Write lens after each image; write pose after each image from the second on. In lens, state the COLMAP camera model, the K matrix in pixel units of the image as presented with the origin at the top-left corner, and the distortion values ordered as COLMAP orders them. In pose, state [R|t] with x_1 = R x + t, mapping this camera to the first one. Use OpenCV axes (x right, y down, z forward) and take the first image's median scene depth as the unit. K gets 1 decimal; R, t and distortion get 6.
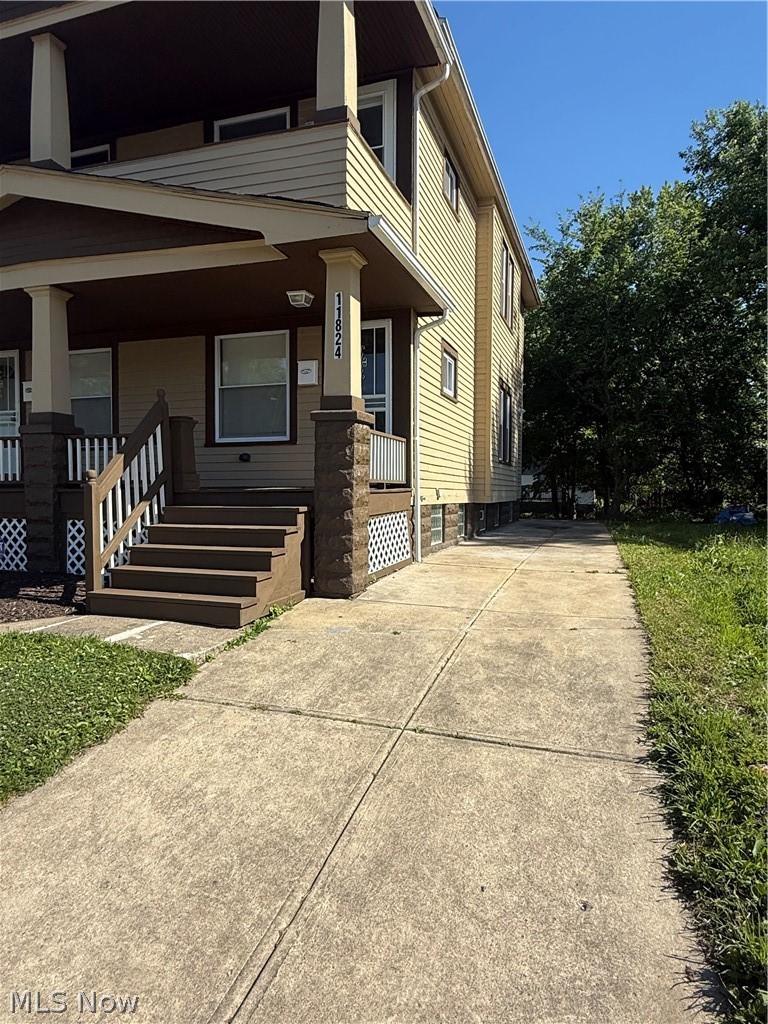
lens RADIAL K [[708.6, 0, 384.0], [0, 708.6, 512.0], [0, 0, 1]] dist [-0.002600, -0.000779]
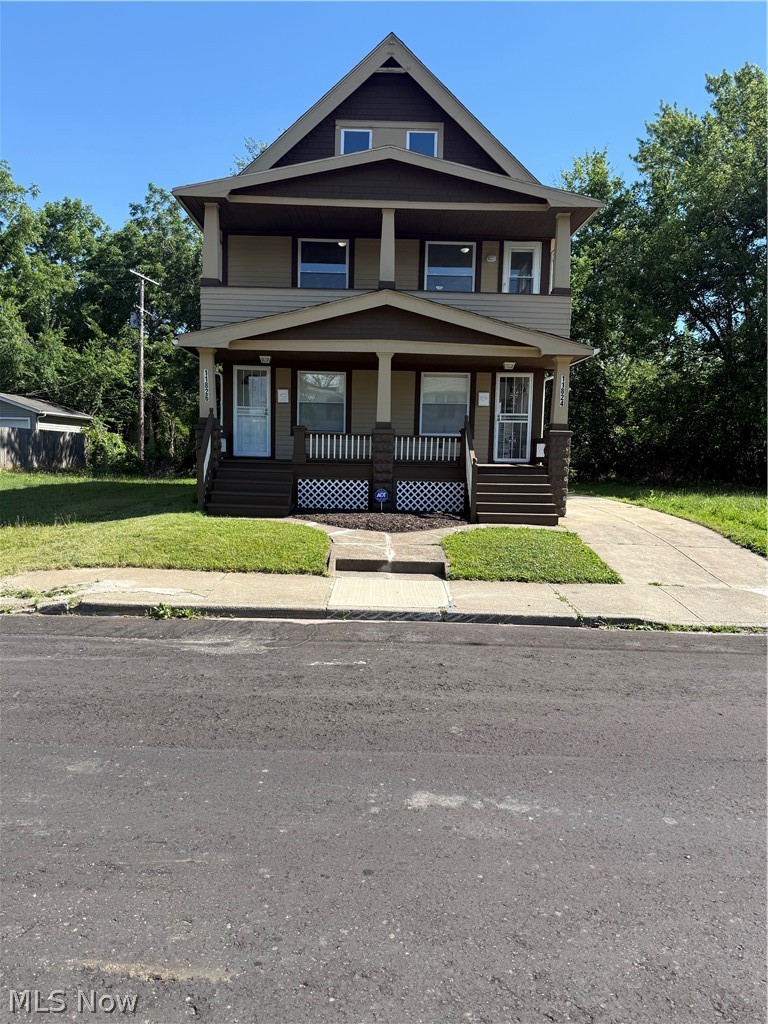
lens RADIAL K [[699.8, 0, 384.2], [0, 699.8, 519.5], [0, 0, 1]] dist [0.043619, -0.006000]
pose [[0.952373, -0.015516, 0.304541, -1.010947], [-0.012388, 0.995911, 0.089482, -0.052038], [-0.304684, -0.088993, 0.948287, -0.735523]]
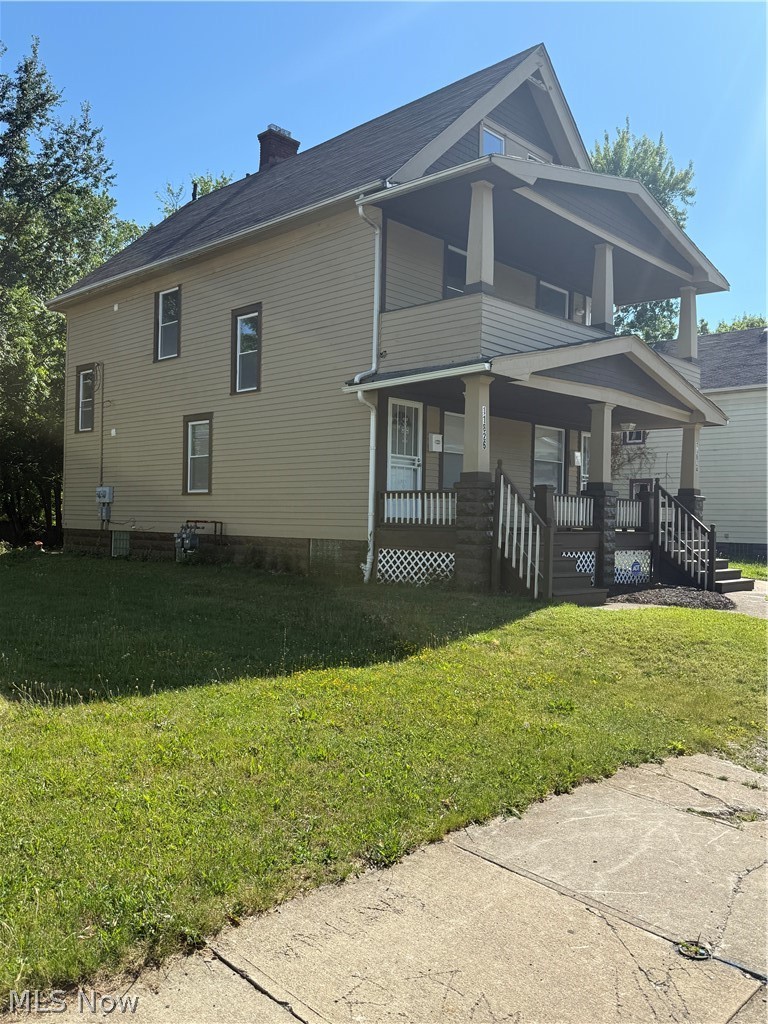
lens RADIAL K [[825.8, 0, 384.0], [0, 825.8, 512.0], [0, 0, 1]] dist [0.067597, 0.001555]
pose [[0.443370, 0.013871, 0.896231, -2.300563], [-0.013909, 0.999866, -0.008595, -0.052638], [-0.896231, -0.008655, 0.443504, 0.601085]]
